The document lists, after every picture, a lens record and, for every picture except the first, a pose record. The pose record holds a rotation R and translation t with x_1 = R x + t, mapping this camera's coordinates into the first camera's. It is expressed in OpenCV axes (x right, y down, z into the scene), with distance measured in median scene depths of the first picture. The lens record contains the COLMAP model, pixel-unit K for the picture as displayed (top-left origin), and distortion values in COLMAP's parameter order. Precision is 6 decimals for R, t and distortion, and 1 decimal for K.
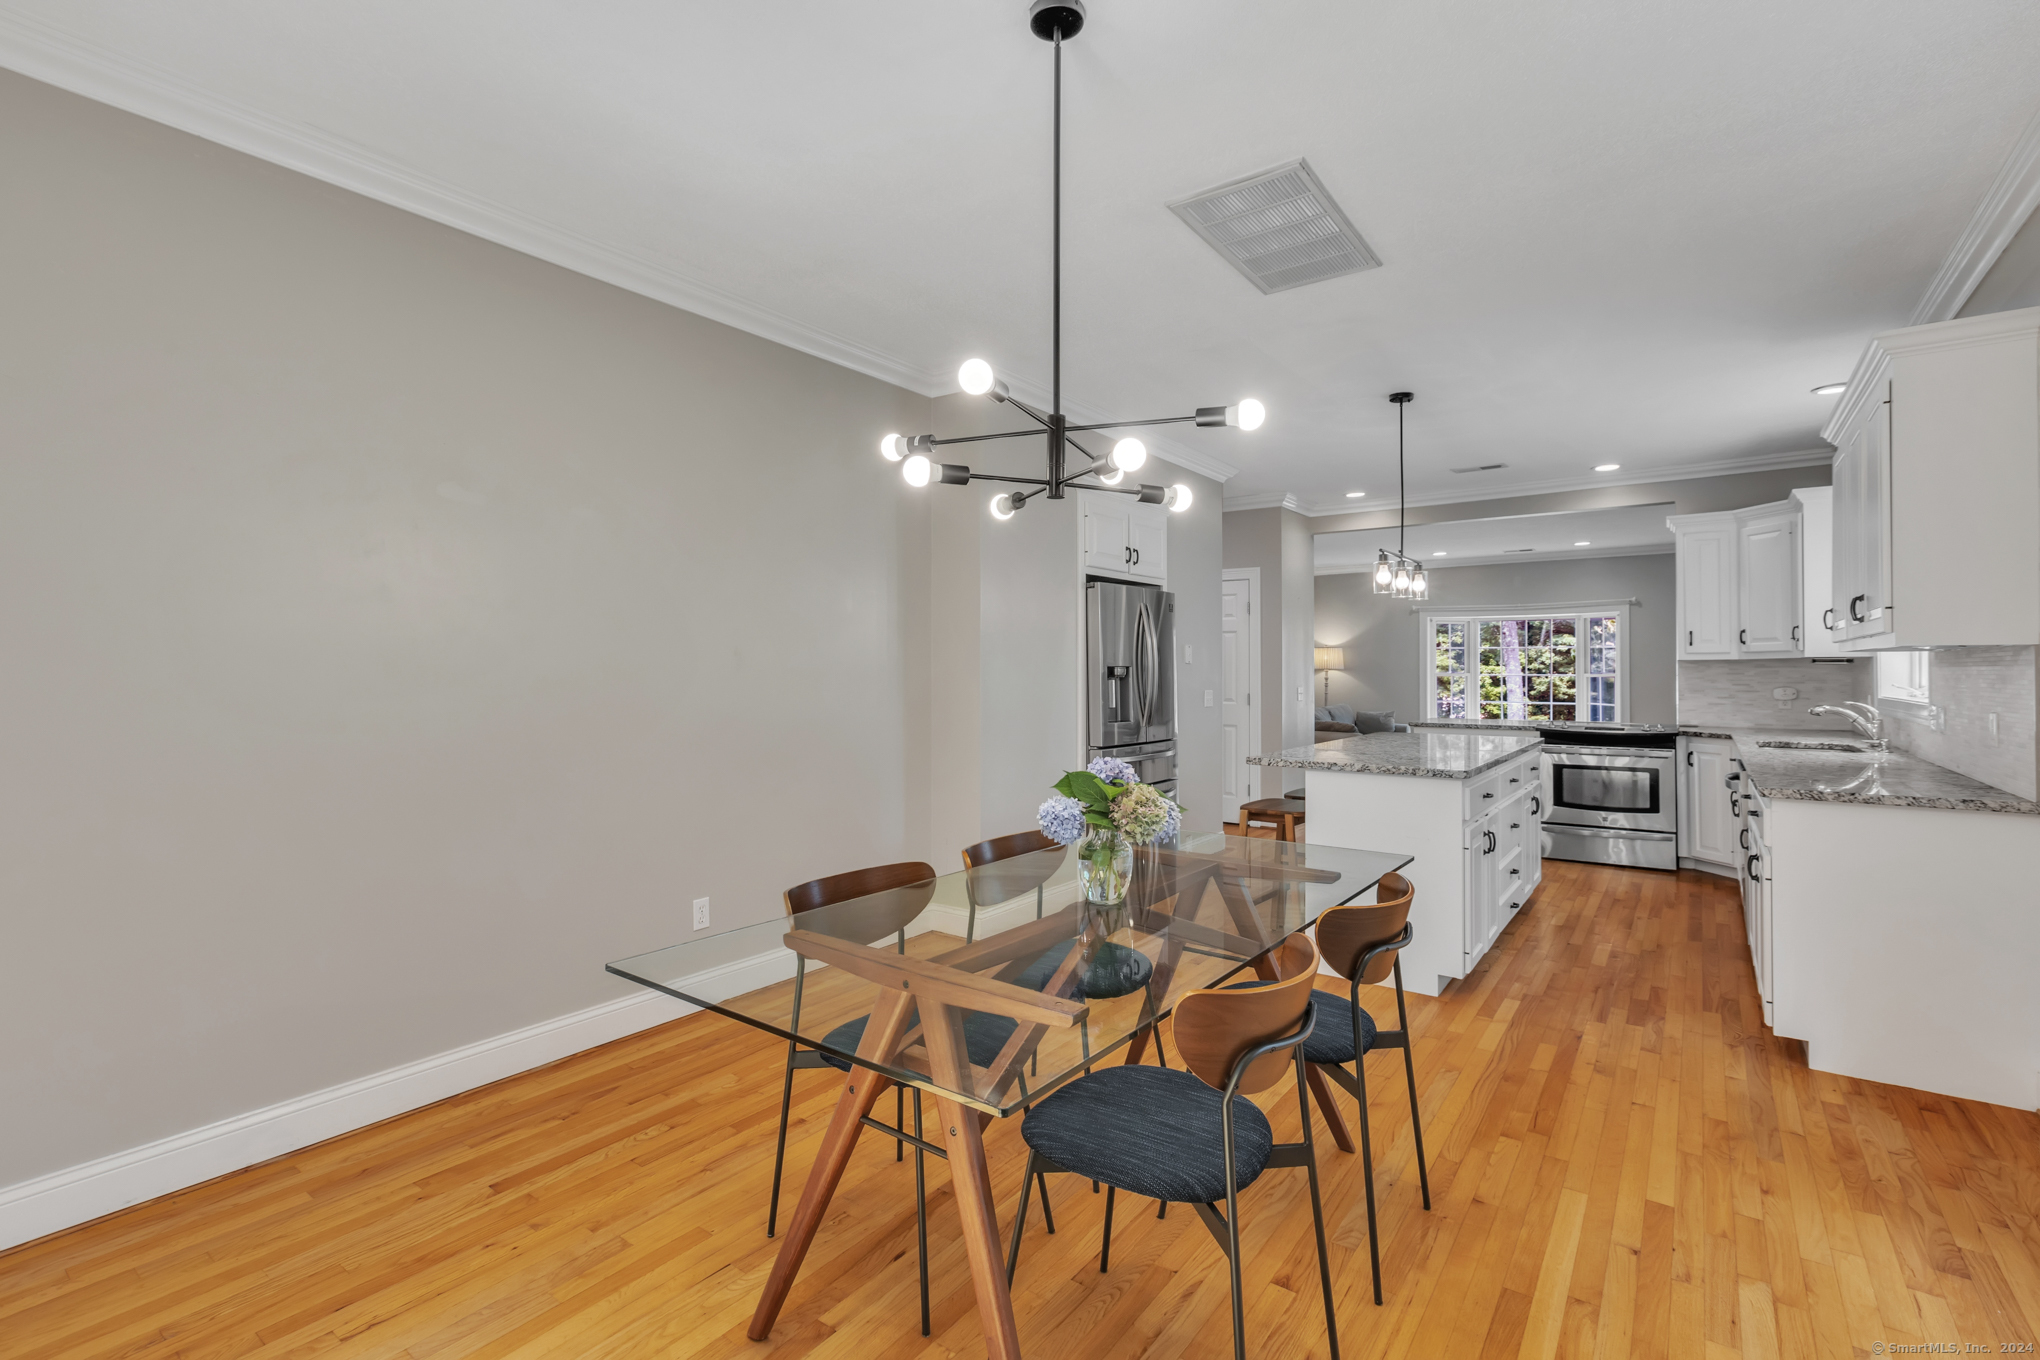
lens RADIAL K [[923.1, 0, 1007.3], [0, 923.1, 655.8], [0, 0, 1]] dist [-0.001389, 0.002001]
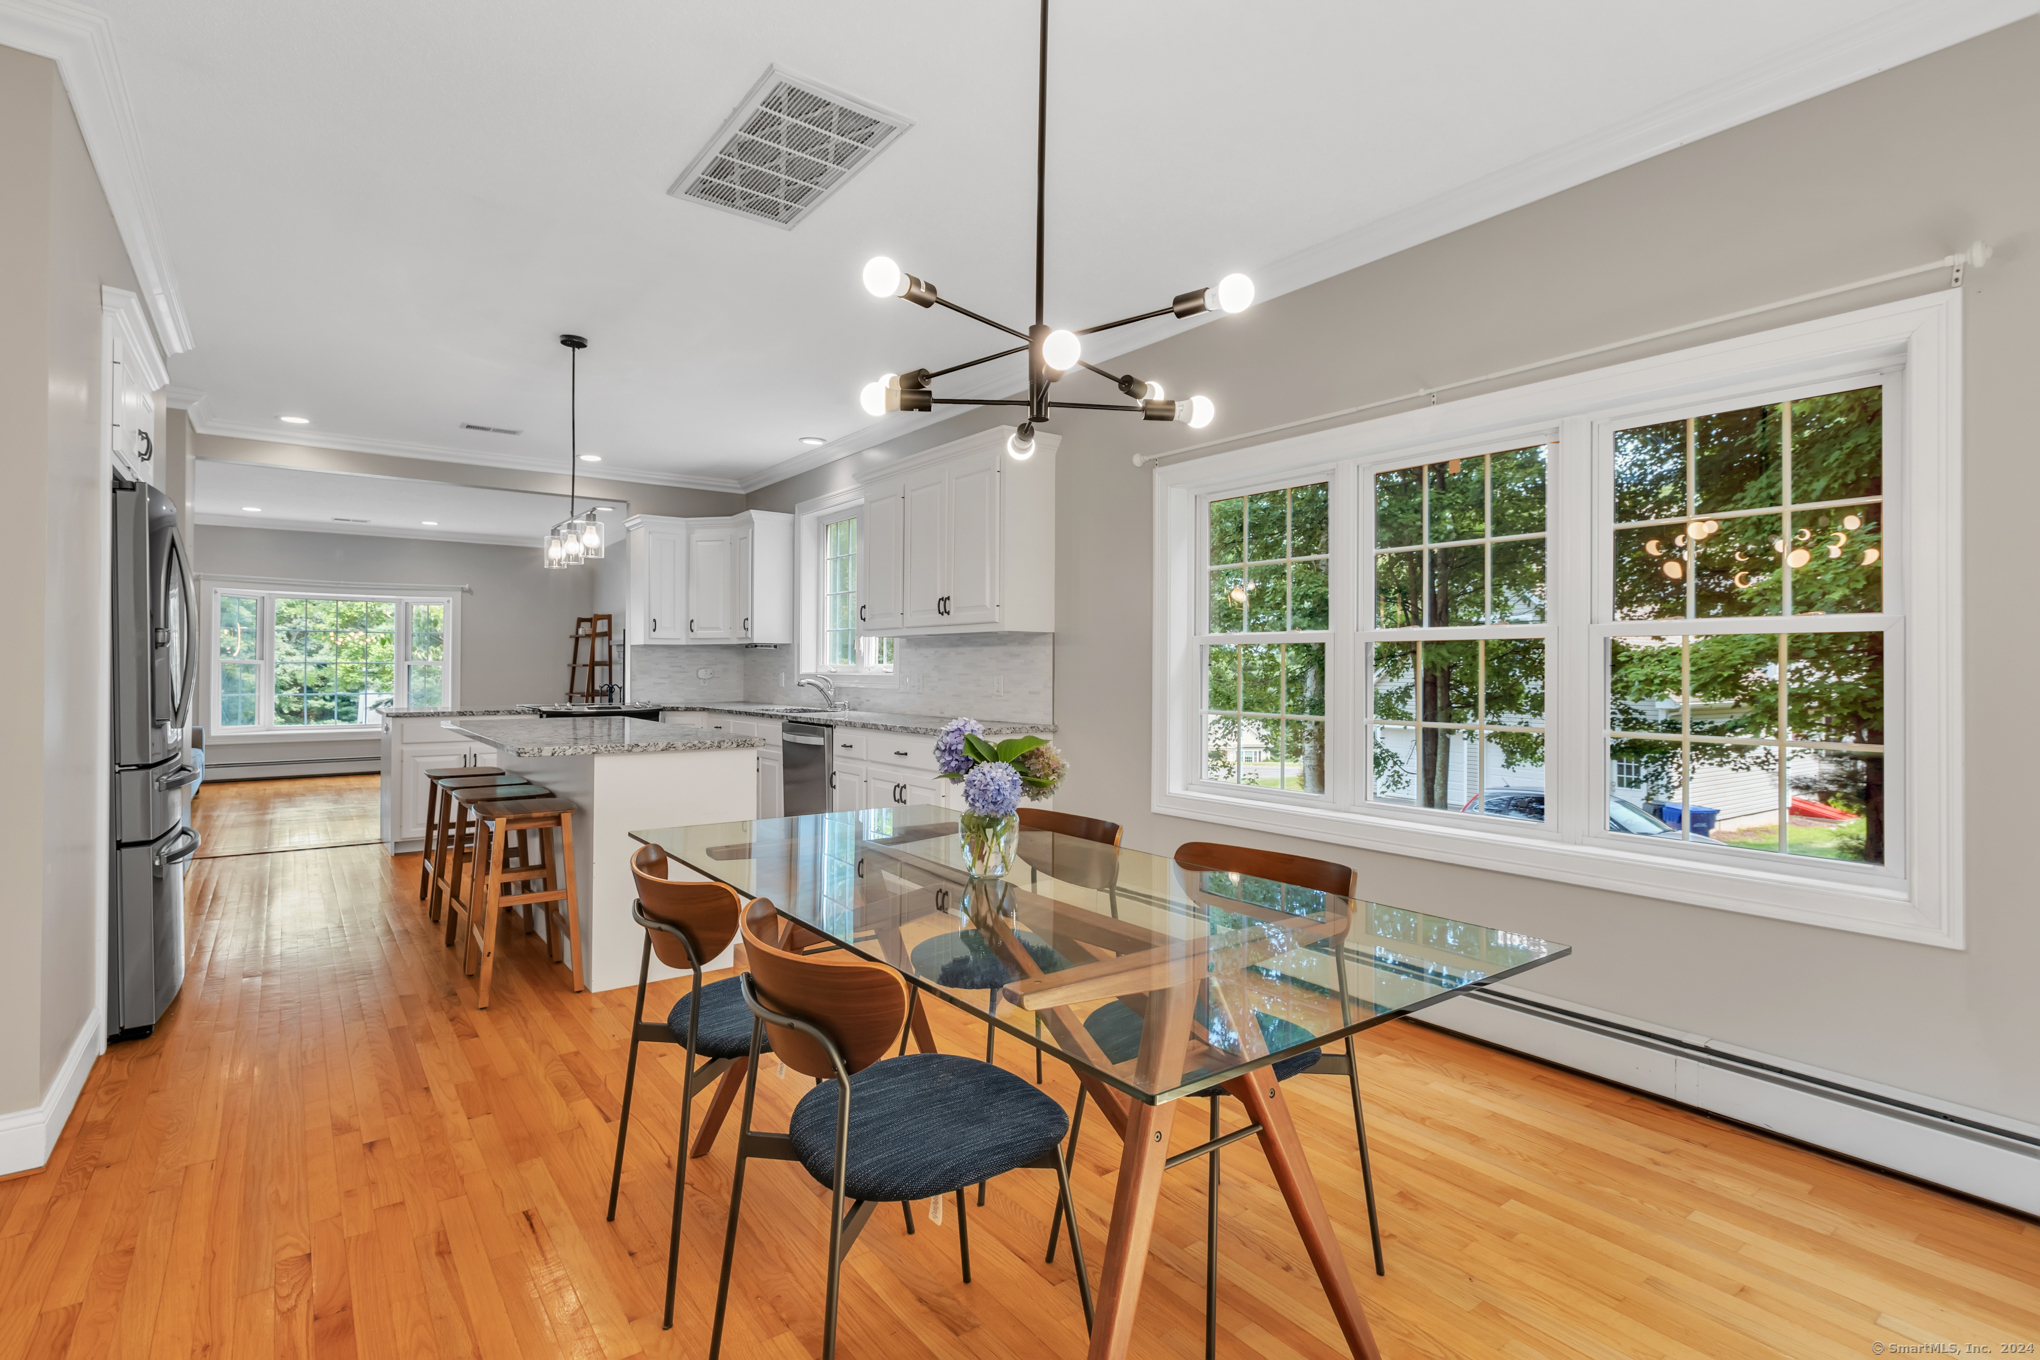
lens RADIAL K [[973.4, 0, 1023.0], [0, 973.4, 660.9], [0, 0, 1]] dist [0.002042, -0.000791]
pose [[0.276932, 0.006649, 0.960866, -0.286977], [-0.016697, 0.999858, -0.002106, 0.020386], [-0.960744, -0.015461, 0.277004, 0.245678]]
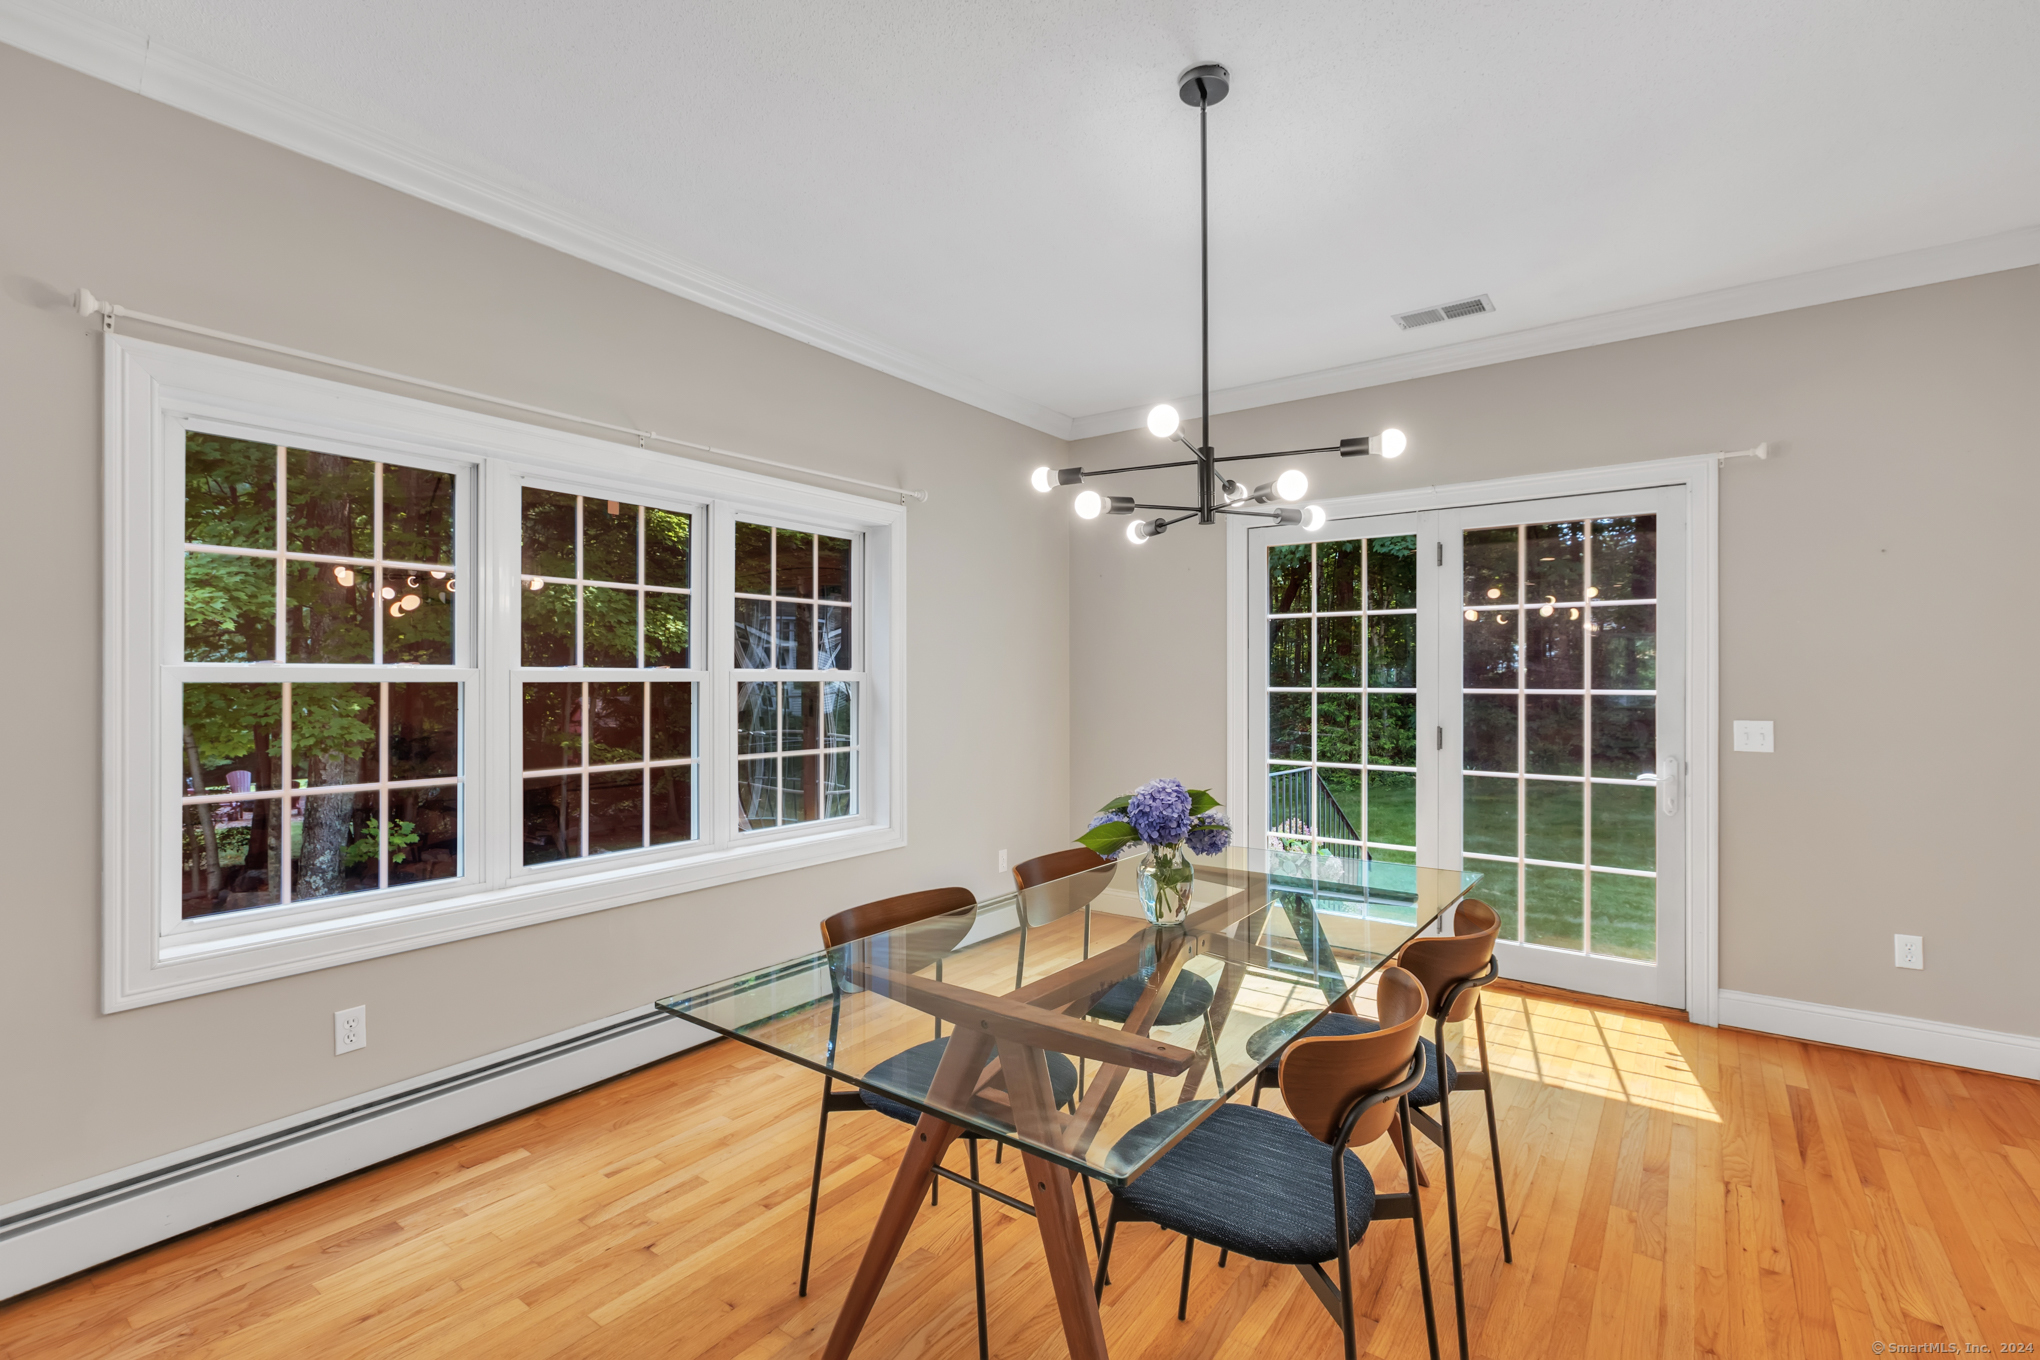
lens RADIAL K [[923.1, 0, 1014.5], [0, 923.1, 683.4], [0, 0, 1]] dist [-0.001389, 0.002001]
pose [[-0.999998, -0.002064, 0.000610, 0.090440], [-0.002071, 0.999929, -0.011739, 0.010379], [-0.000586, -0.011741, -0.999931, 0.697081]]
